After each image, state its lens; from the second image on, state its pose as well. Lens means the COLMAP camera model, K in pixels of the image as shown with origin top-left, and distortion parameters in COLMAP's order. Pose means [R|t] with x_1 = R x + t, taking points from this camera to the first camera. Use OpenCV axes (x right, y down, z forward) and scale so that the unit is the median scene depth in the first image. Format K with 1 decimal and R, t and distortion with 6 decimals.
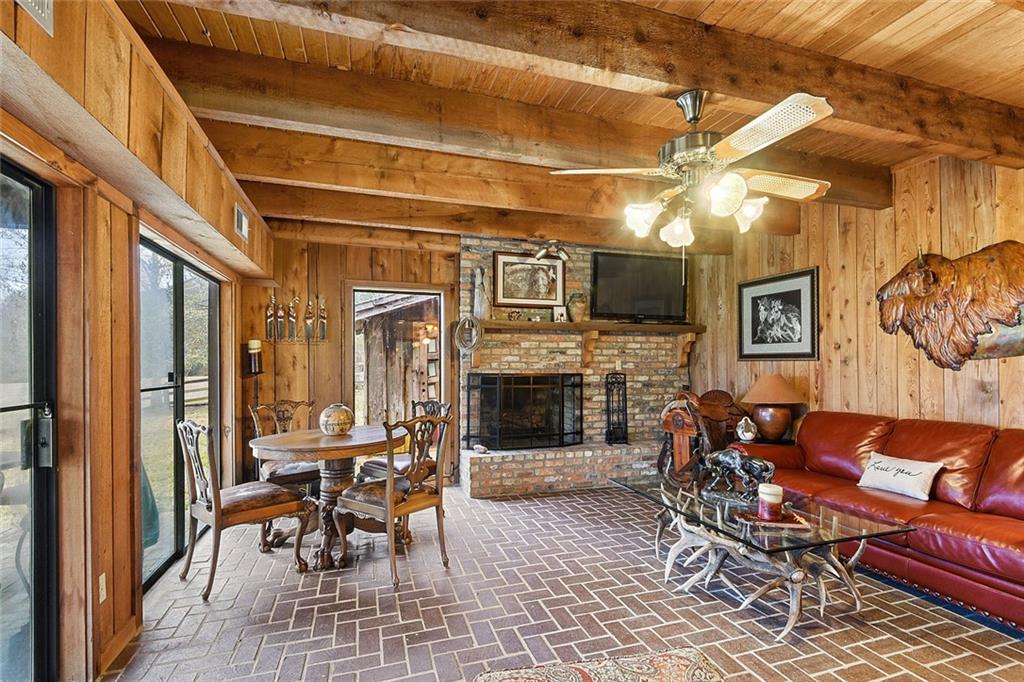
lens RADIAL K [[469.7, 0, 506.4], [0, 469.7, 363.5], [0, 0, 1]] dist [0.001379, -0.000242]
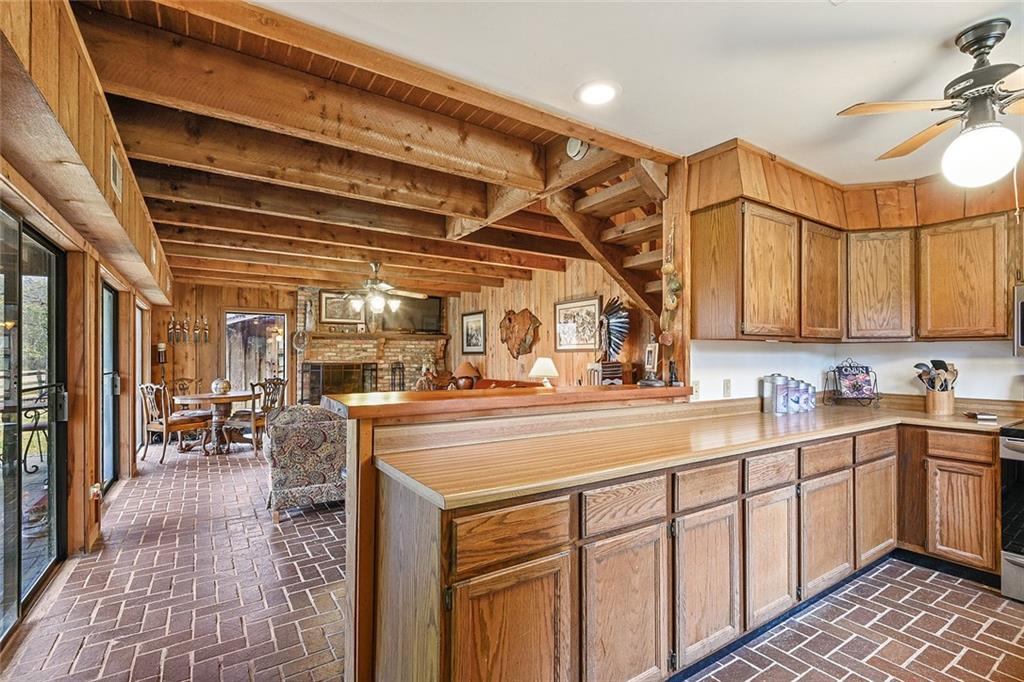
lens RADIAL K [[469.7, 0, 519.6], [0, 469.7, 352.9], [0, 0, 1]] dist [0.001379, -0.000242]
pose [[0.956790, 0.002397, 0.290770, 0.175741], [0.000040, 0.999965, -0.008375, -0.000651], [-0.290780, 0.008025, 0.956756, -0.849068]]
